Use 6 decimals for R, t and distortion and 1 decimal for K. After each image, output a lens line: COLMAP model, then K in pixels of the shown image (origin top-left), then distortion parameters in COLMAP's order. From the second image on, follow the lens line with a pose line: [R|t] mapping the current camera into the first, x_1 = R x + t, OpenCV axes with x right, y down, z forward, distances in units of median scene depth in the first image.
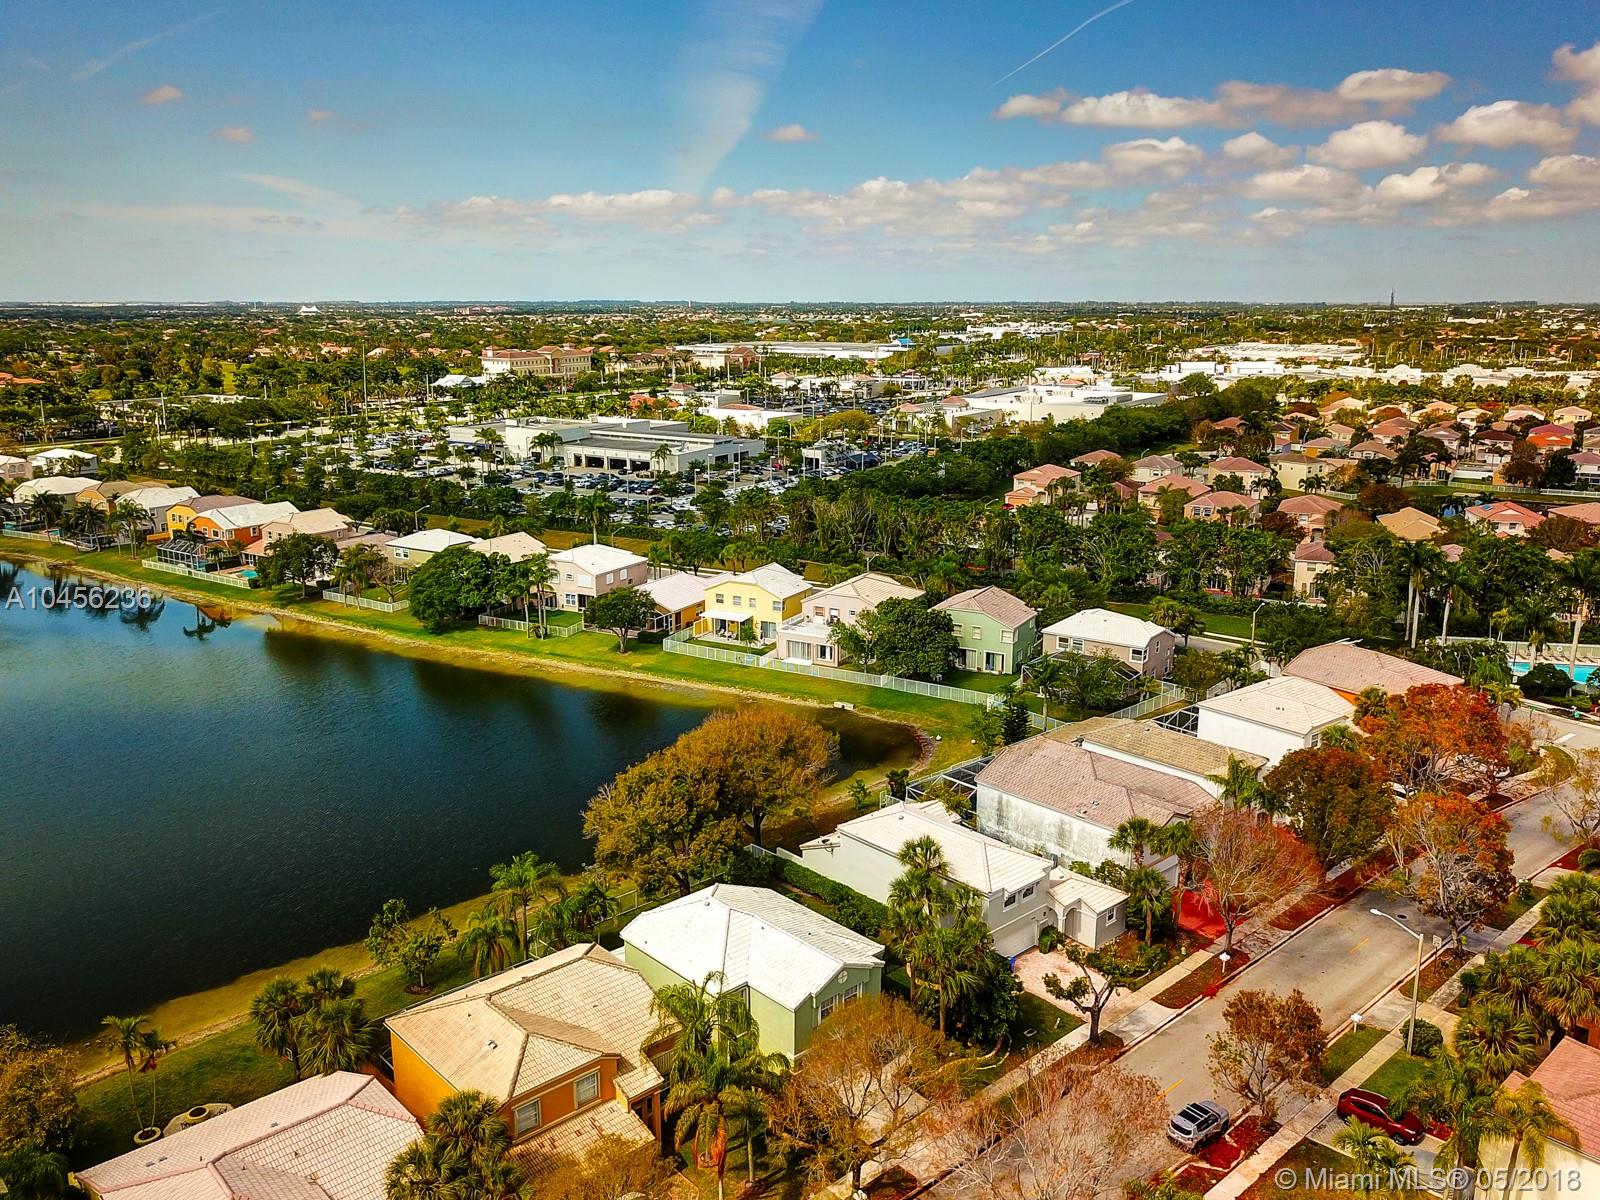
lens RADIAL K [[1253.1, 0, 792.9], [0, 1253.1, 595.3], [0, 0, 1]] dist [0.016122, -0.011321]
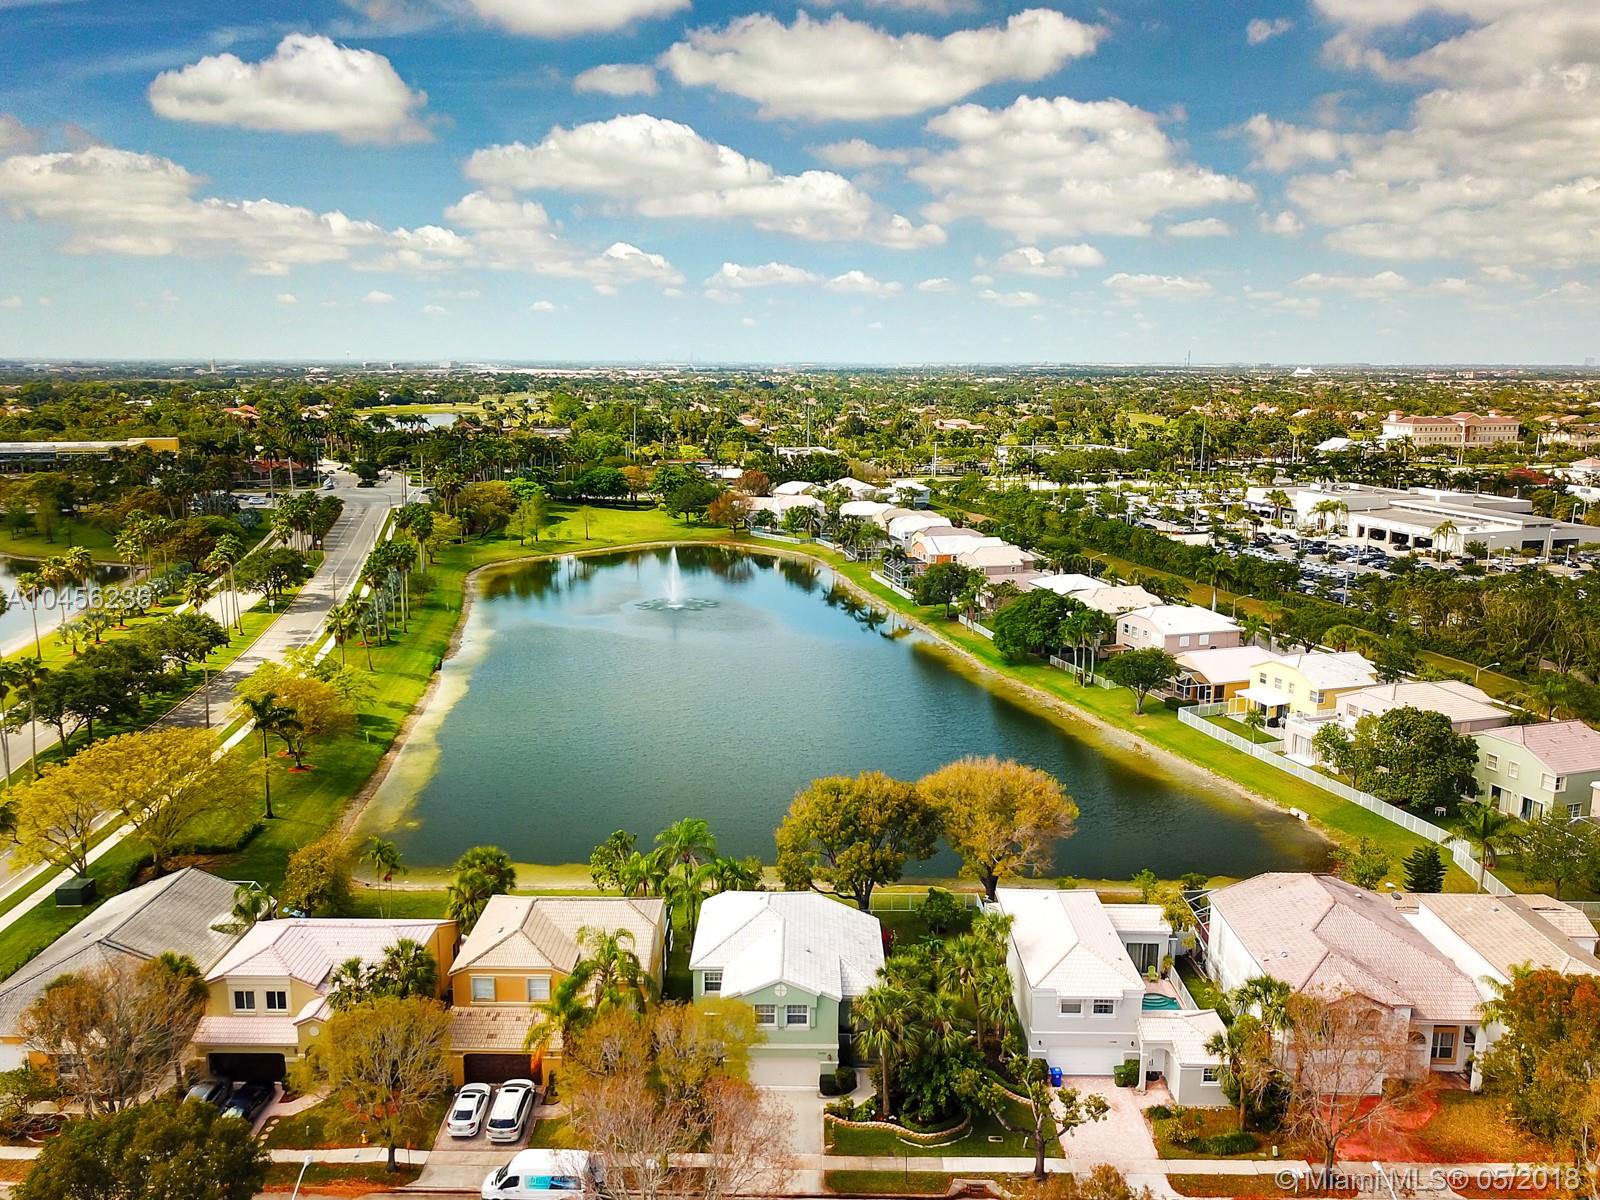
lens RADIAL K [[1224.7, 0, 773.0], [0, 1224.7, 604.8], [0, 0, 1]] dist [0.012056, 0.014971]
pose [[0.719097, 0.135447, -0.681582, 0.291556], [-0.159473, 0.986809, 0.027852, -0.018844], [0.676364, 0.088665, 0.731211, 0.086044]]
